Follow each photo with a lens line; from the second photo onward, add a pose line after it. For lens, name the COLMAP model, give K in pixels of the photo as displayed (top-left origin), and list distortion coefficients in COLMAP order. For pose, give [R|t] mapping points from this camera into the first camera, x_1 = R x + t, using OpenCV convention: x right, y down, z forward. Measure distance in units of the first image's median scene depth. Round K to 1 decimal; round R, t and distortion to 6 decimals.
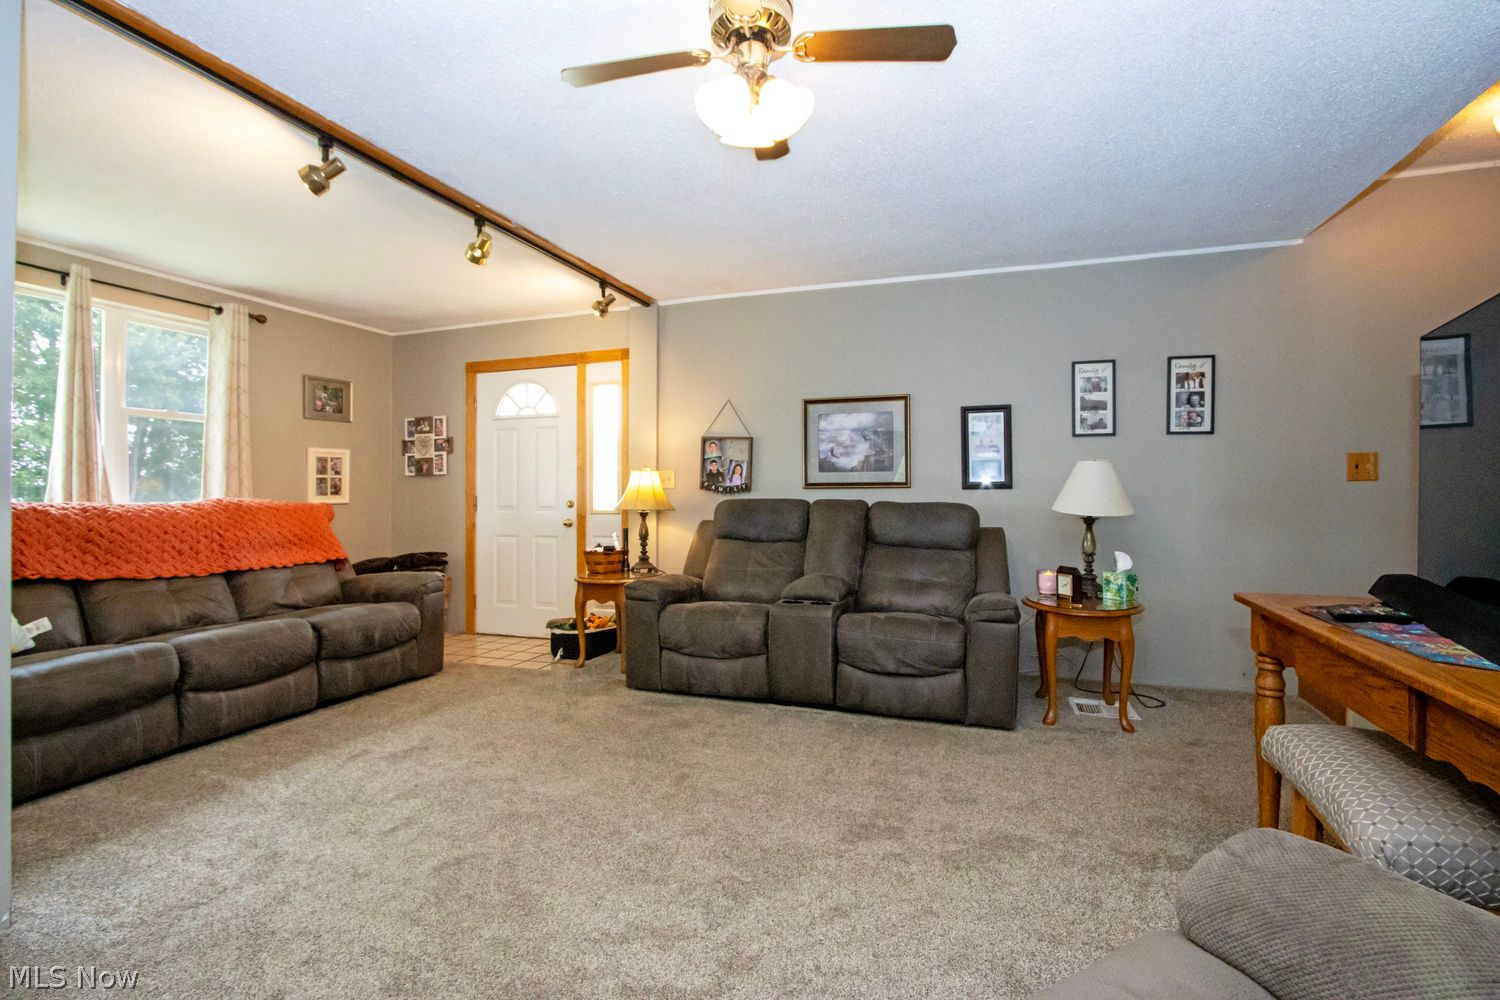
lens RADIAL K [[701.3, 0, 744.8], [0, 701.3, 492.3], [0, 0, 1]] dist [-0.025501, 0.000640]
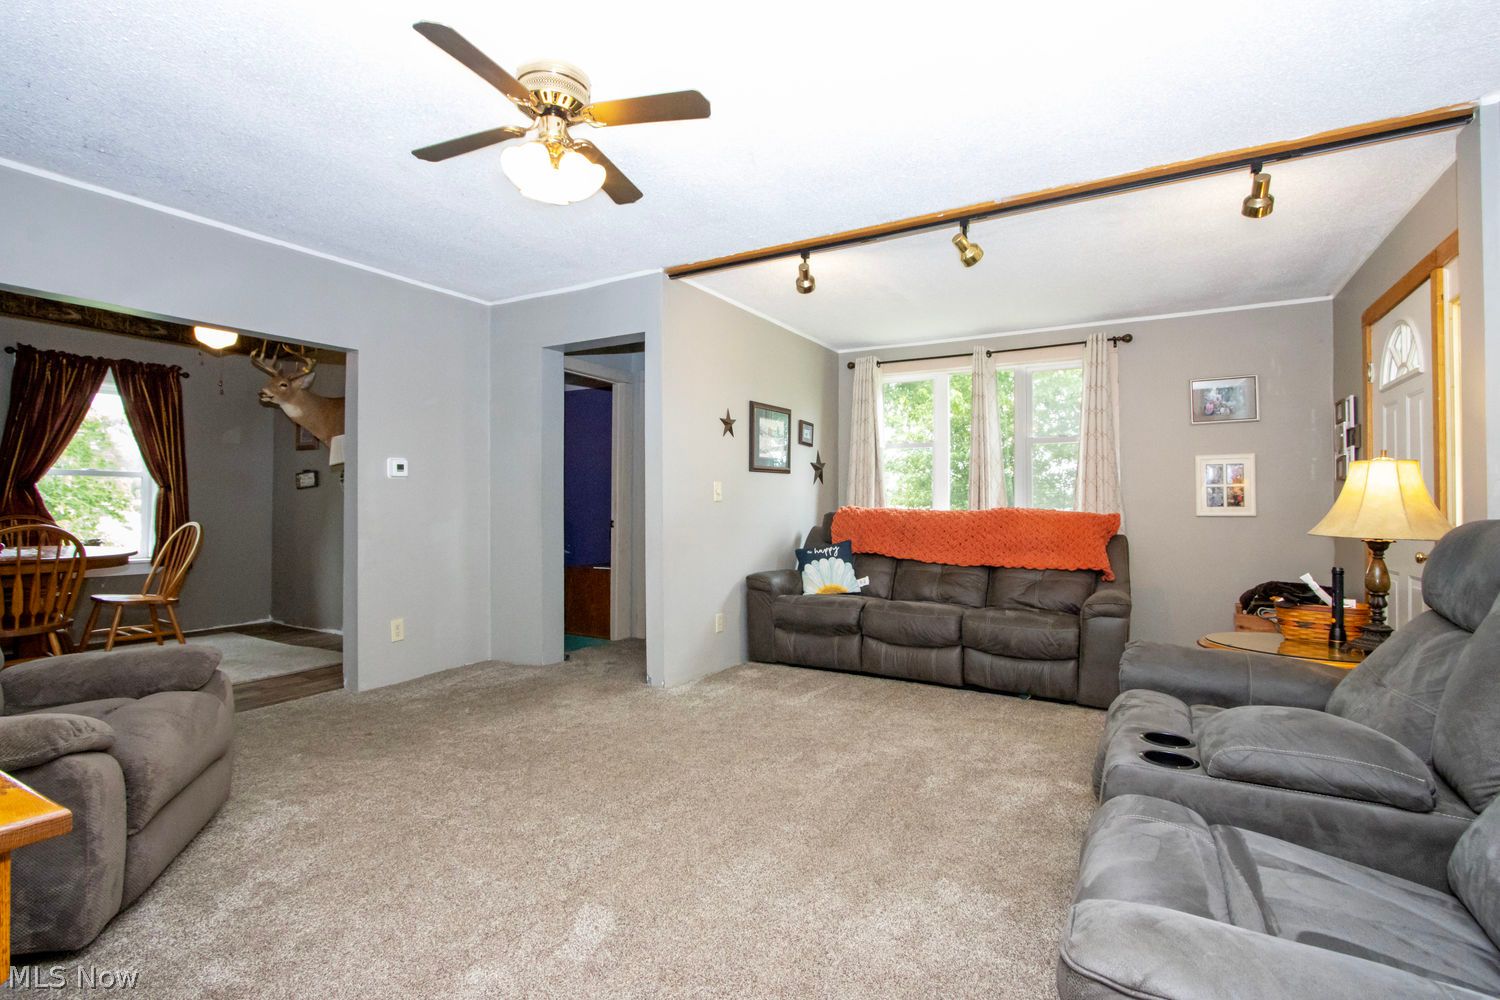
lens RADIAL K [[701.3, 0, 745.7], [0, 701.3, 498.8], [0, 0, 1]] dist [-0.025501, 0.000640]
pose [[-0.185735, -0.005146, -0.982586, 0.556264], [-0.002615, 0.999985, -0.004743, -0.000199], [0.982596, 0.001688, -0.185746, 0.780705]]
